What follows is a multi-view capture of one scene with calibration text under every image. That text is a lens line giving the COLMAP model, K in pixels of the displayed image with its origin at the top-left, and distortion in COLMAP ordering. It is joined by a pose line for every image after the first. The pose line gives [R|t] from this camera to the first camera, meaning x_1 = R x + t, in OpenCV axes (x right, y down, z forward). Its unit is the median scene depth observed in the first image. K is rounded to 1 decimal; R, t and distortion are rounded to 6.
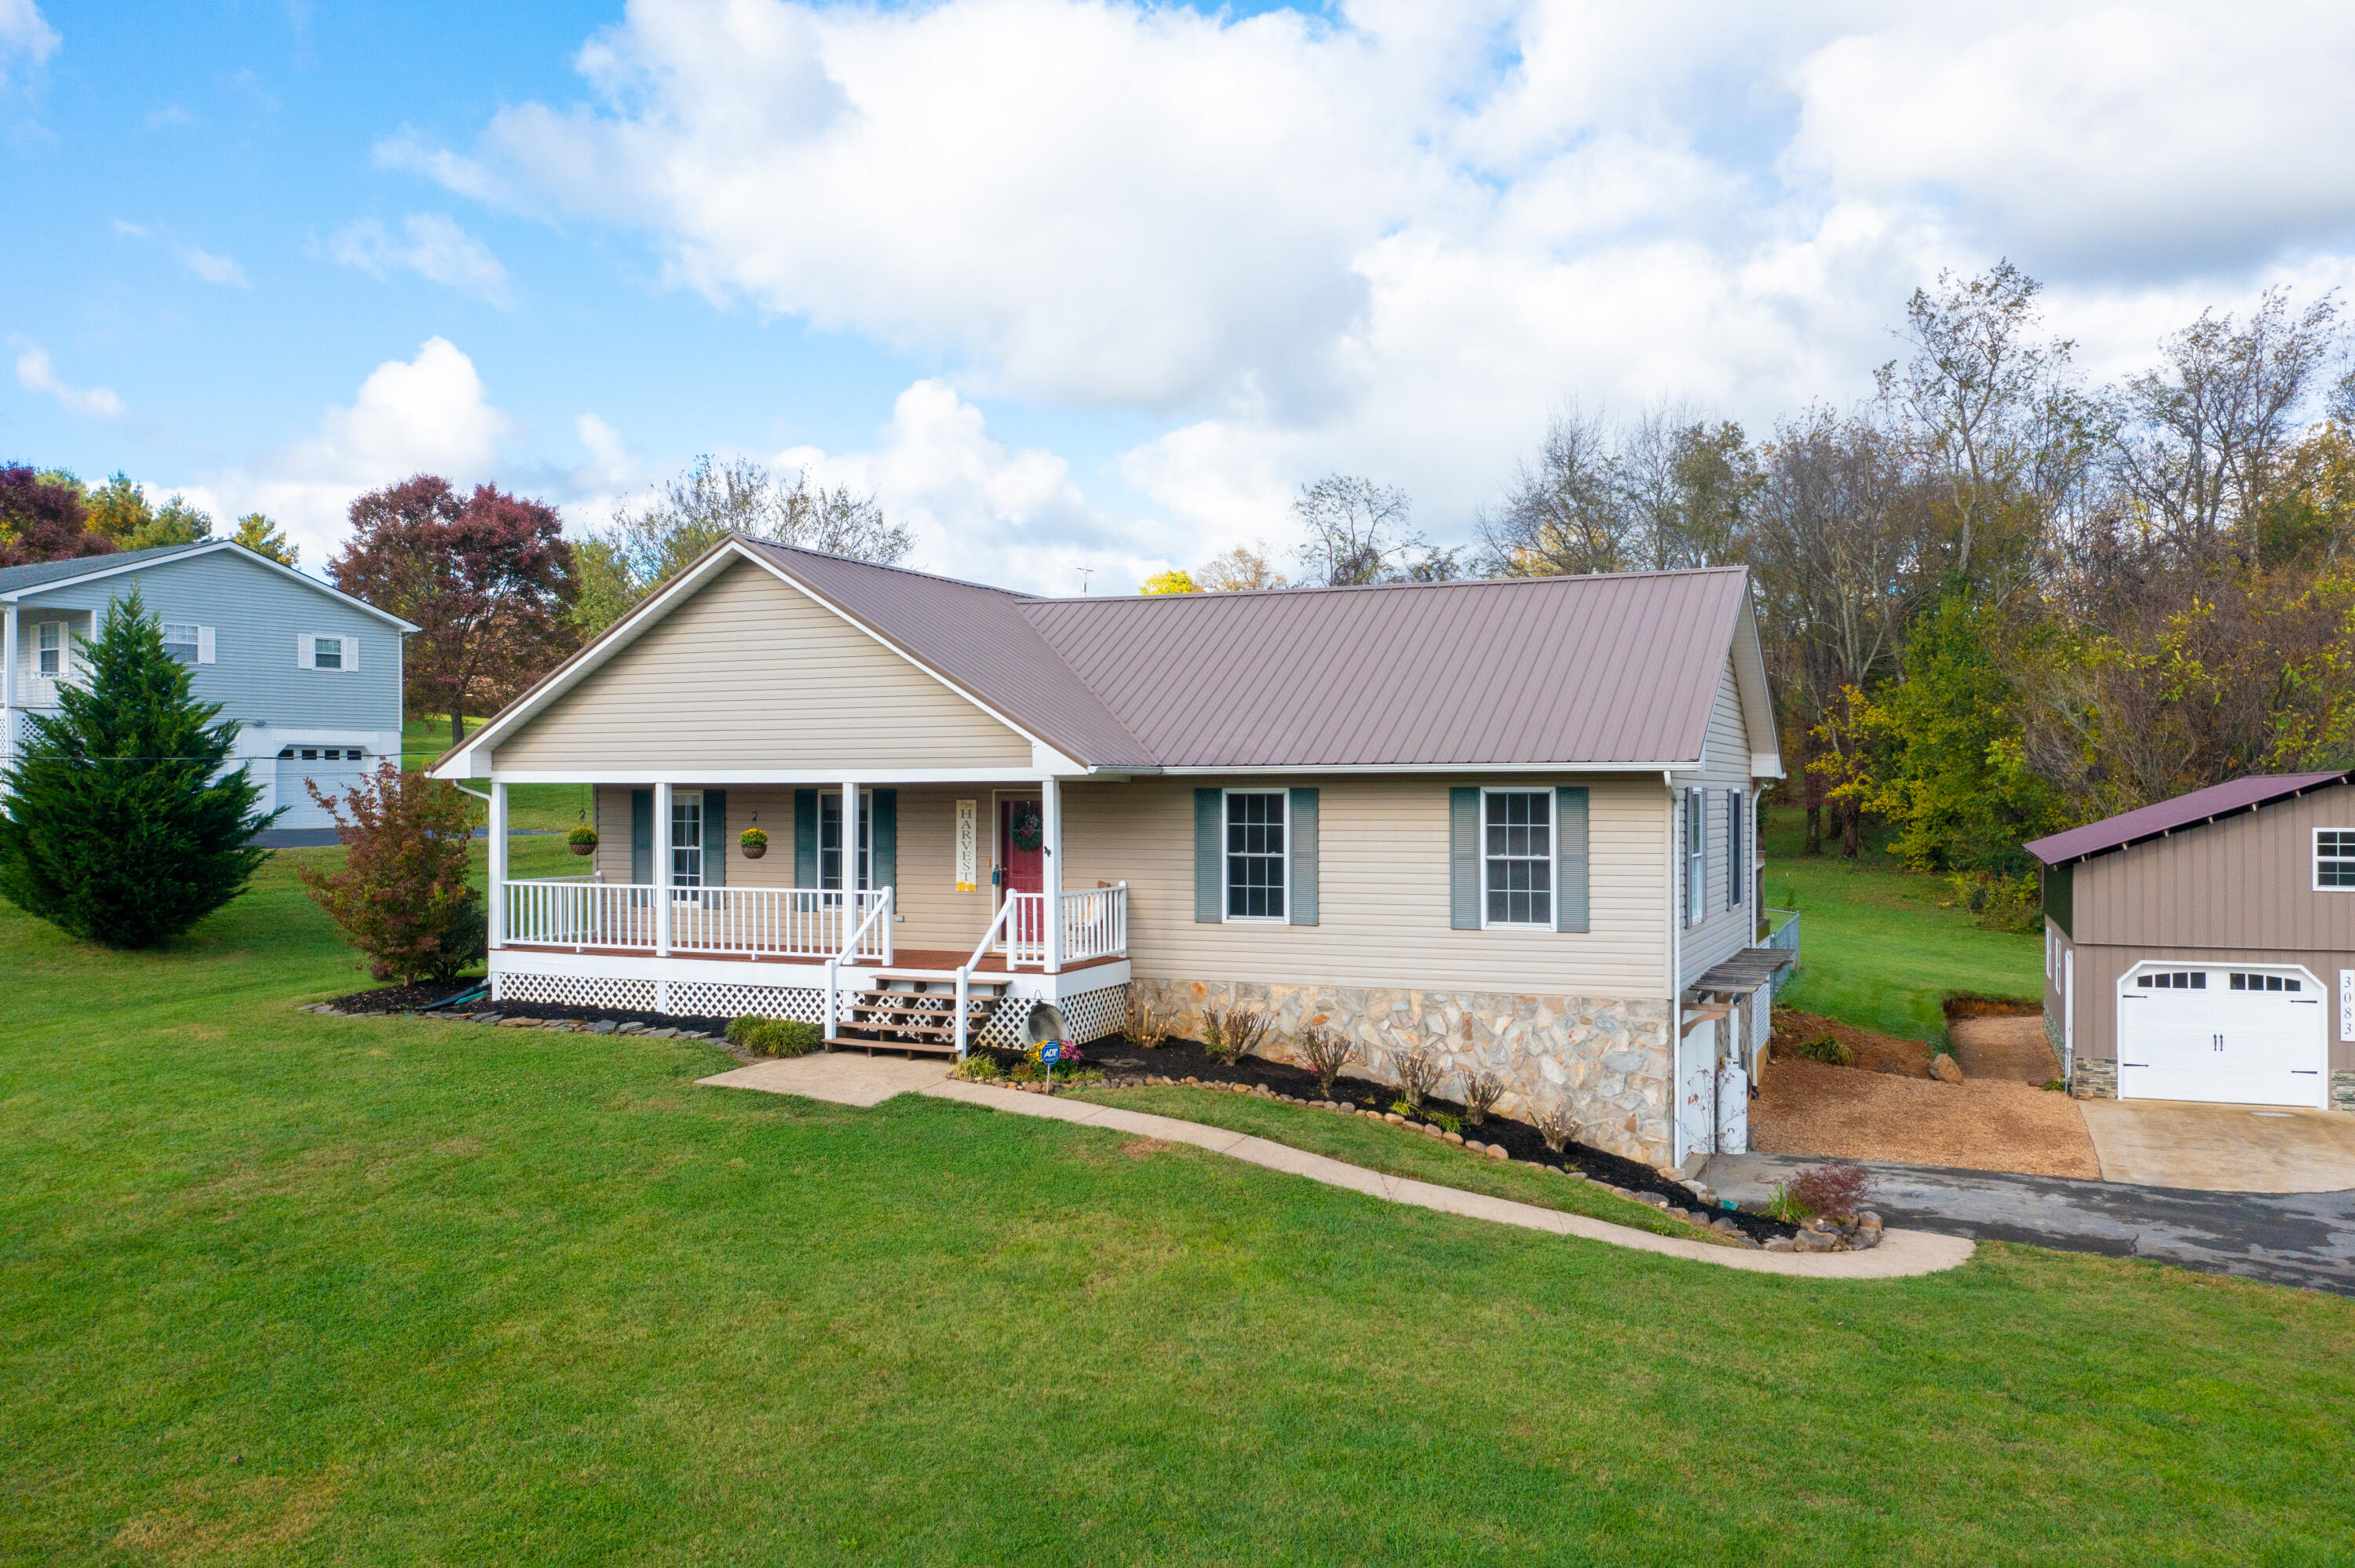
lens RADIAL K [[1897.1, 0, 1177.5], [0, 1897.1, 784.0], [0, 0, 1]] dist [-0.003498, 0.006422]
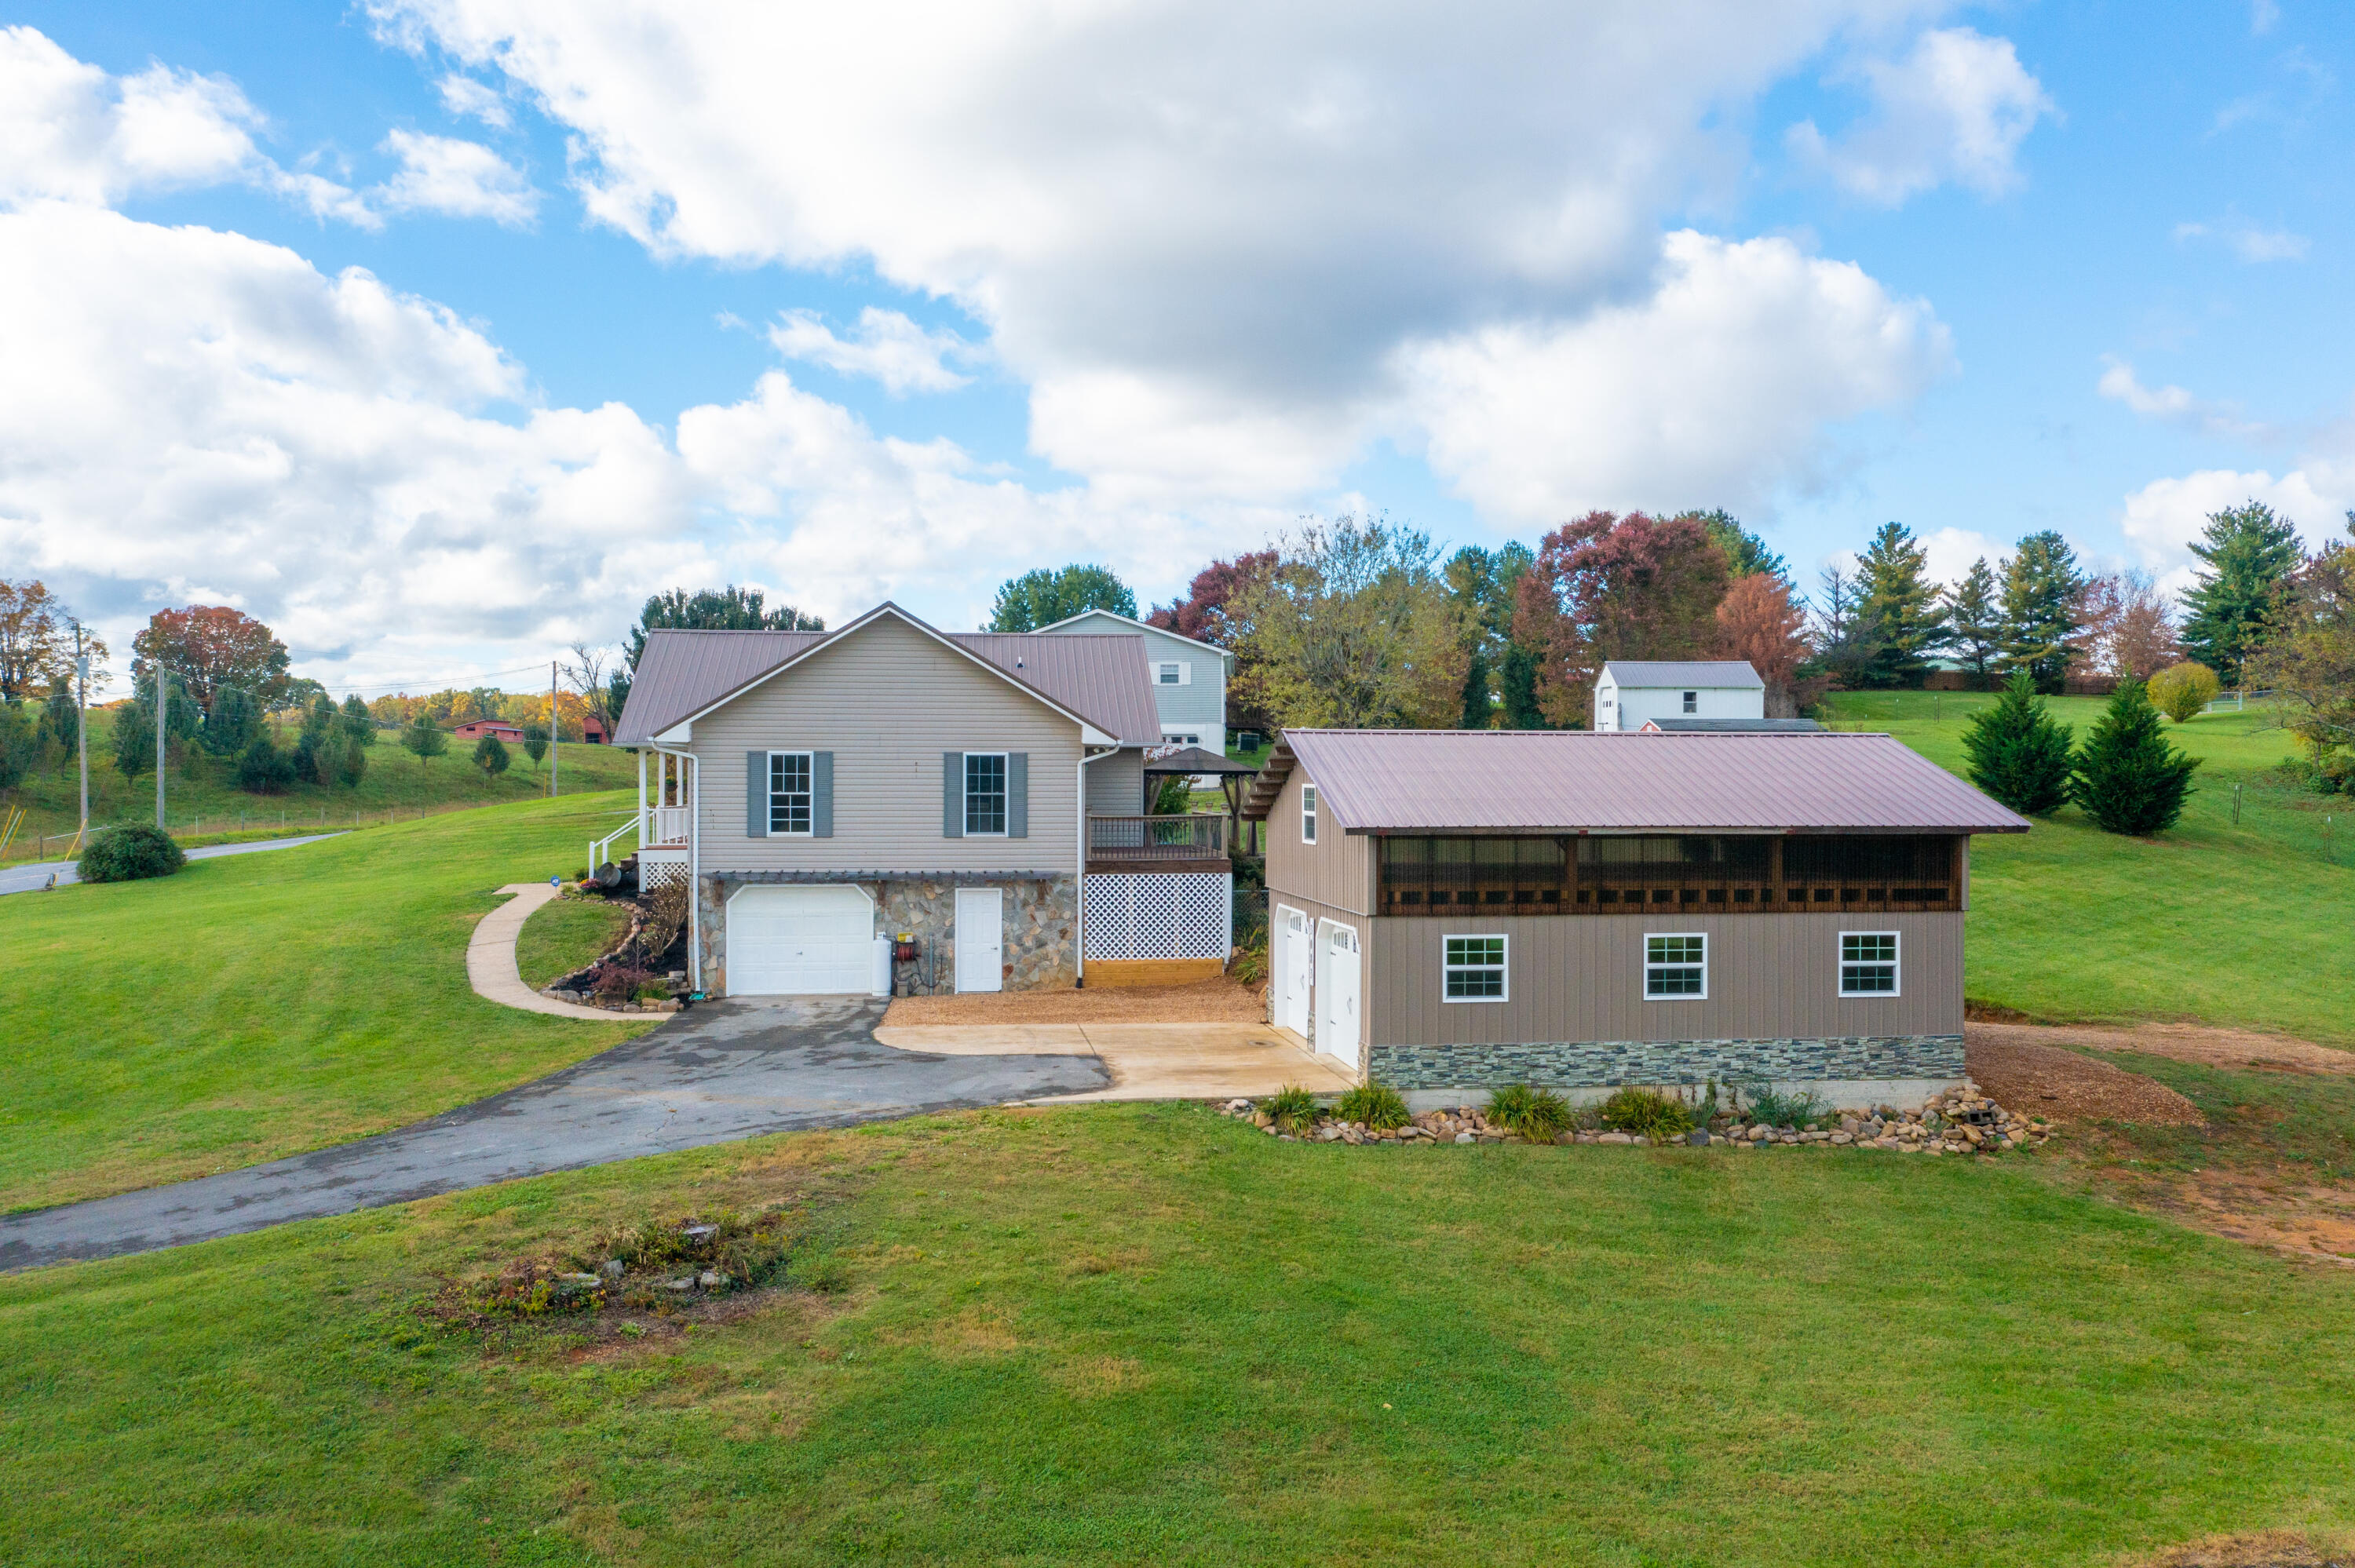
lens RADIAL K [[1869.3, 0, 1177.5], [0, 1869.3, 784.0], [0, 0, 1]] dist [-0.006582, 0.009046]
pose [[0.499514, 0.006083, -0.866285, 1.731152], [0.000901, 0.999971, 0.007541, 0.017950], [0.866305, -0.004547, 0.499494, 0.485245]]
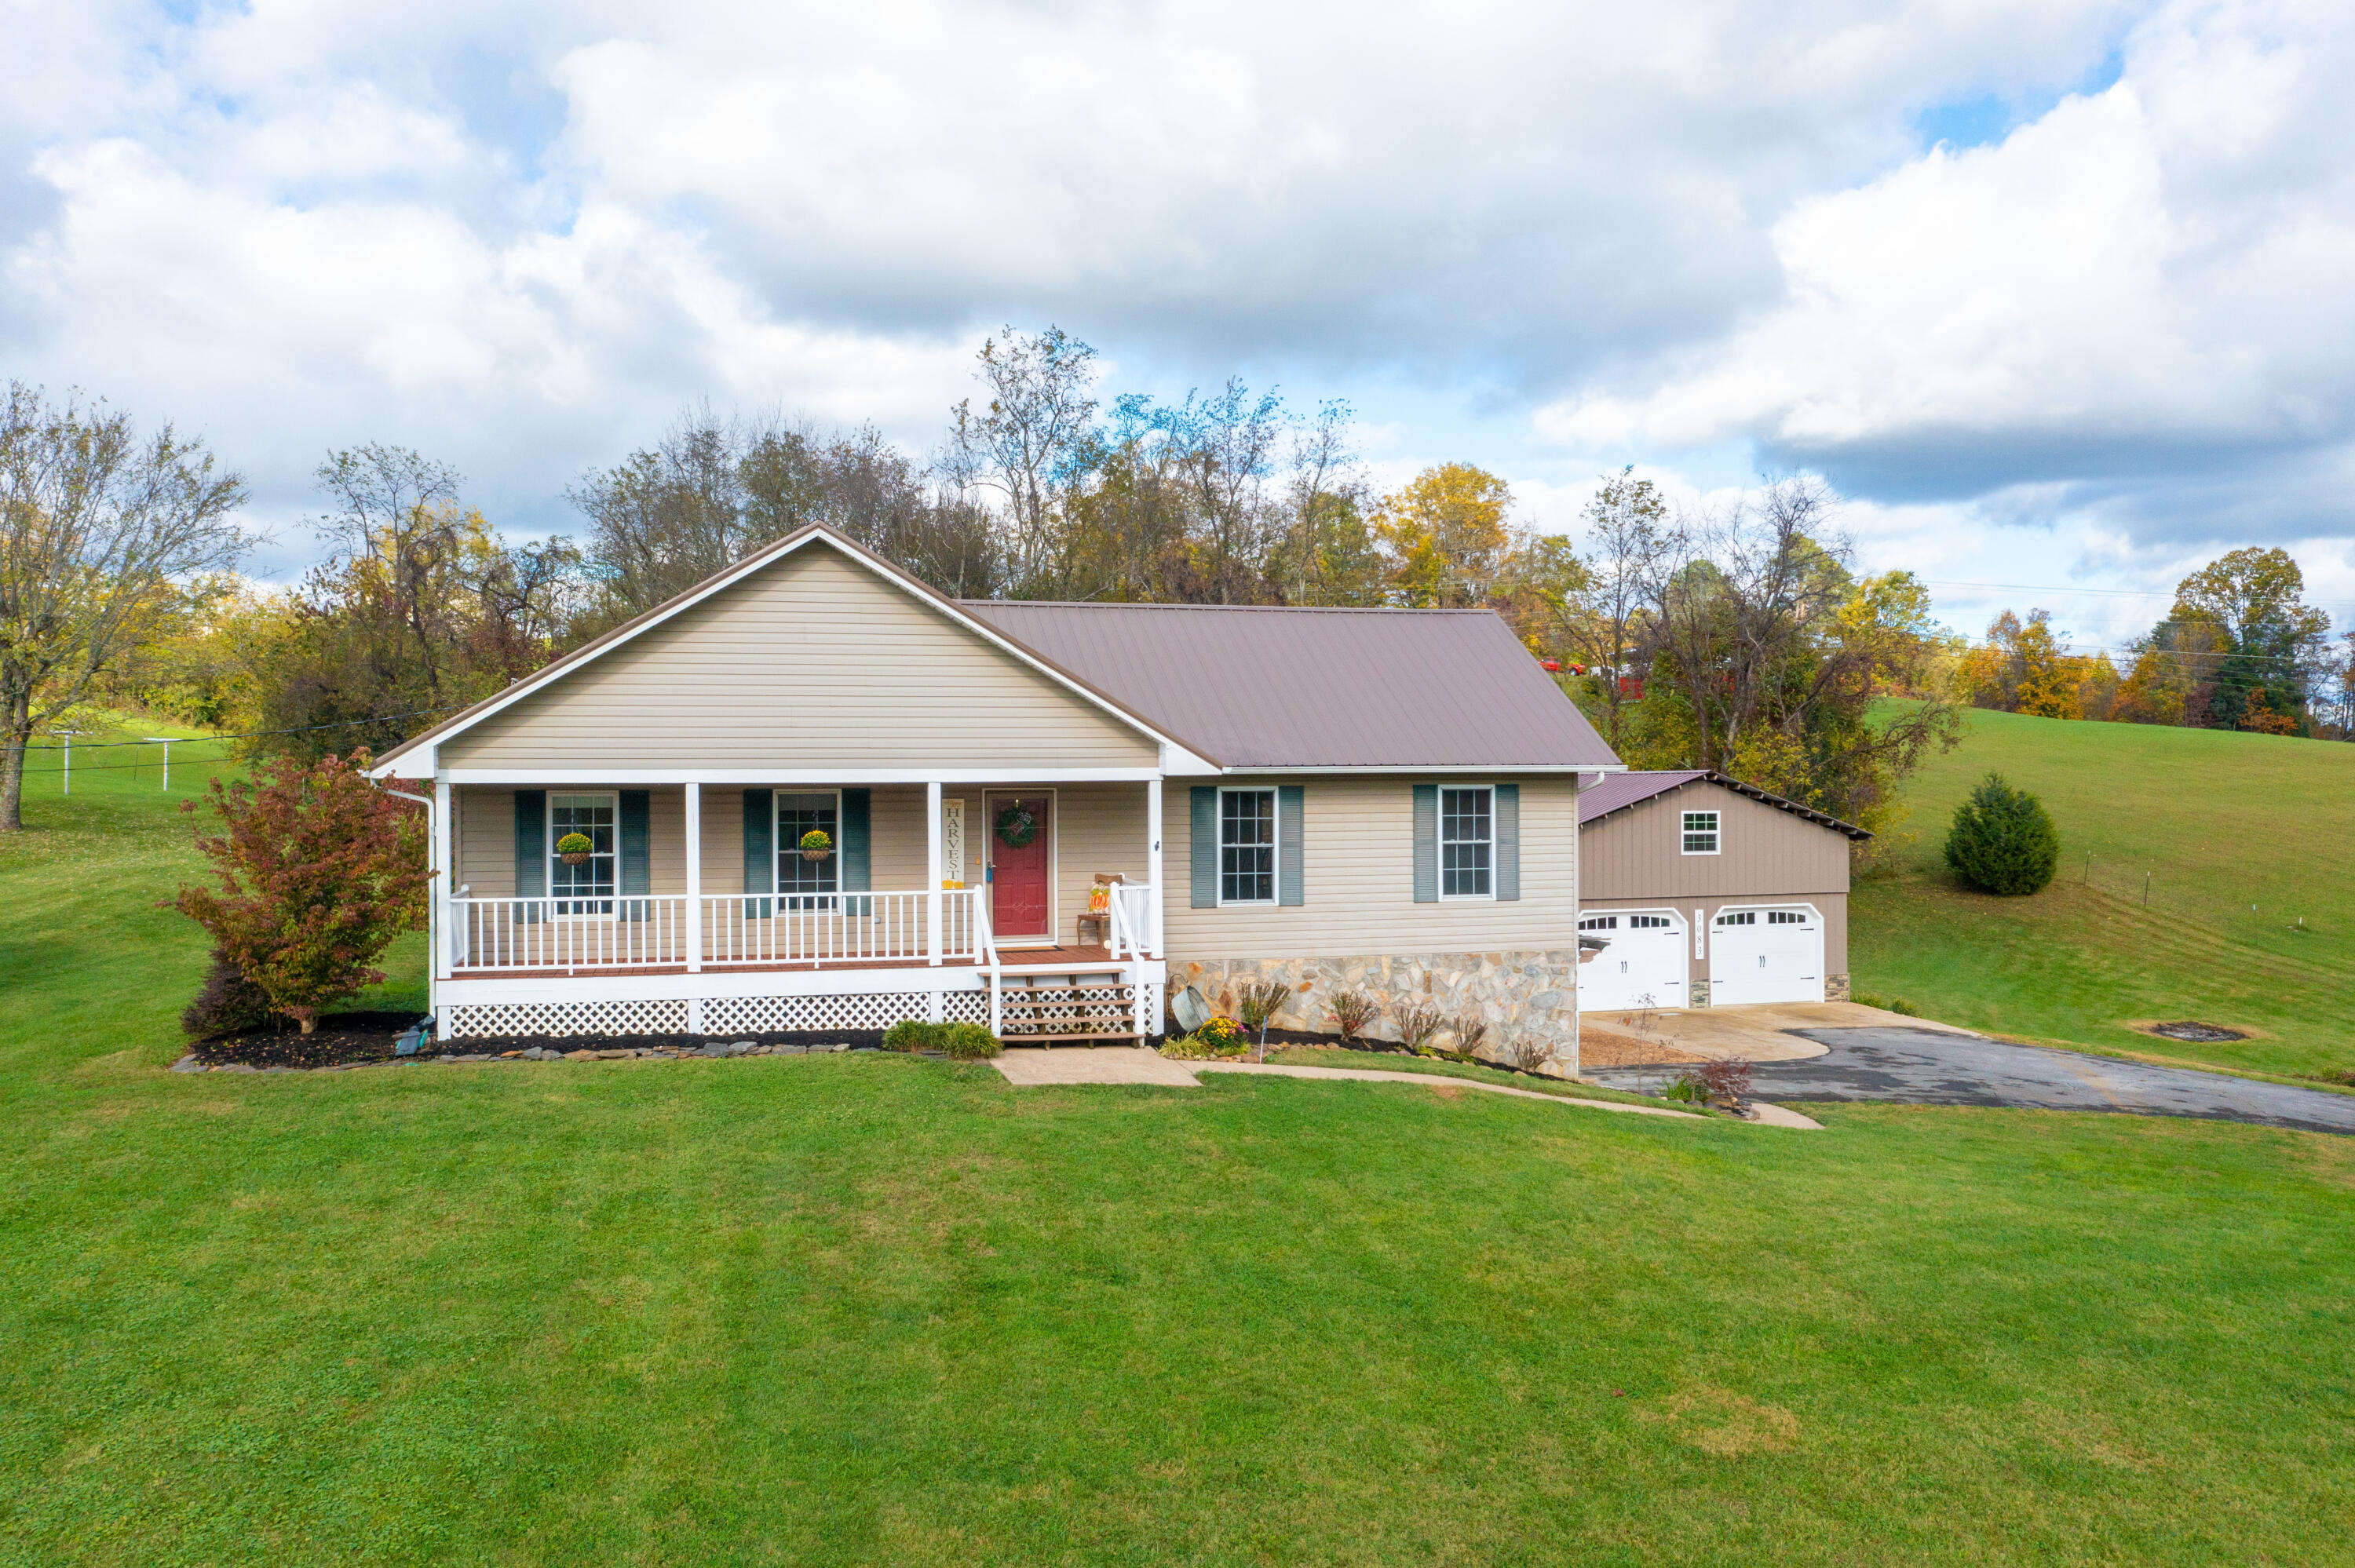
lens RADIAL K [[1896.0, 0, 1196.3], [0, 1896.0, 782.6], [0, 0, 1]] dist [0.008652, 0.004877]
pose [[0.782080, -0.002834, 0.623172, -0.669959], [0.000726, 0.999993, 0.003637, -0.003960], [-0.623178, -0.002392, 0.782077, 0.135127]]
